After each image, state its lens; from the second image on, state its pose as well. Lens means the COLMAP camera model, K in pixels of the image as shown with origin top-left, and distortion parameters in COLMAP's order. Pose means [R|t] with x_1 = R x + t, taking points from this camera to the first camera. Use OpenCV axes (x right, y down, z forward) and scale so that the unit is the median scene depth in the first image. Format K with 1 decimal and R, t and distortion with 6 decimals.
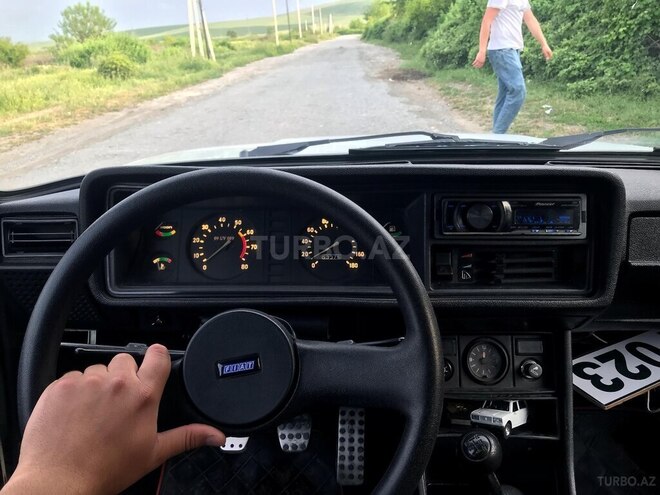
lens RADIAL K [[529.9, 0, 330.6], [0, 529.9, 240.0], [0, 0, 1]] dist [0.002233, 0.009735]
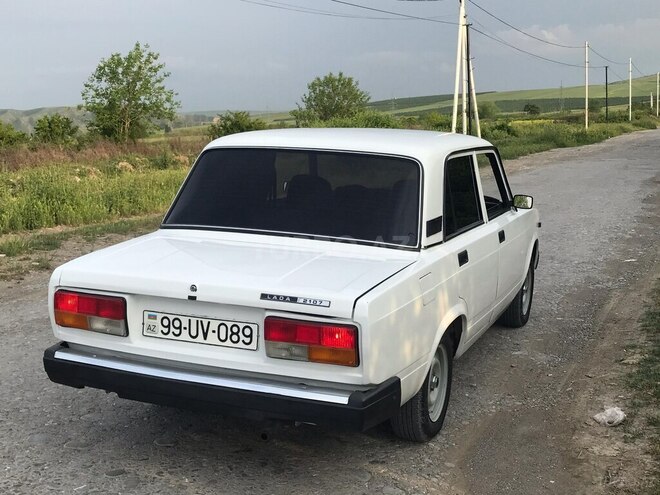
lens RADIAL K [[860.2, 0, 330.0], [0, 860.2, 247.5], [0, 0, 1]] dist [0.123836, -0.443095]
pose [[0.918336, 0.088410, -0.385801, 0.309687], [-0.166575, 0.970537, -0.174097, 0.214189], [0.359042, 0.224145, 0.906007, -0.725278]]
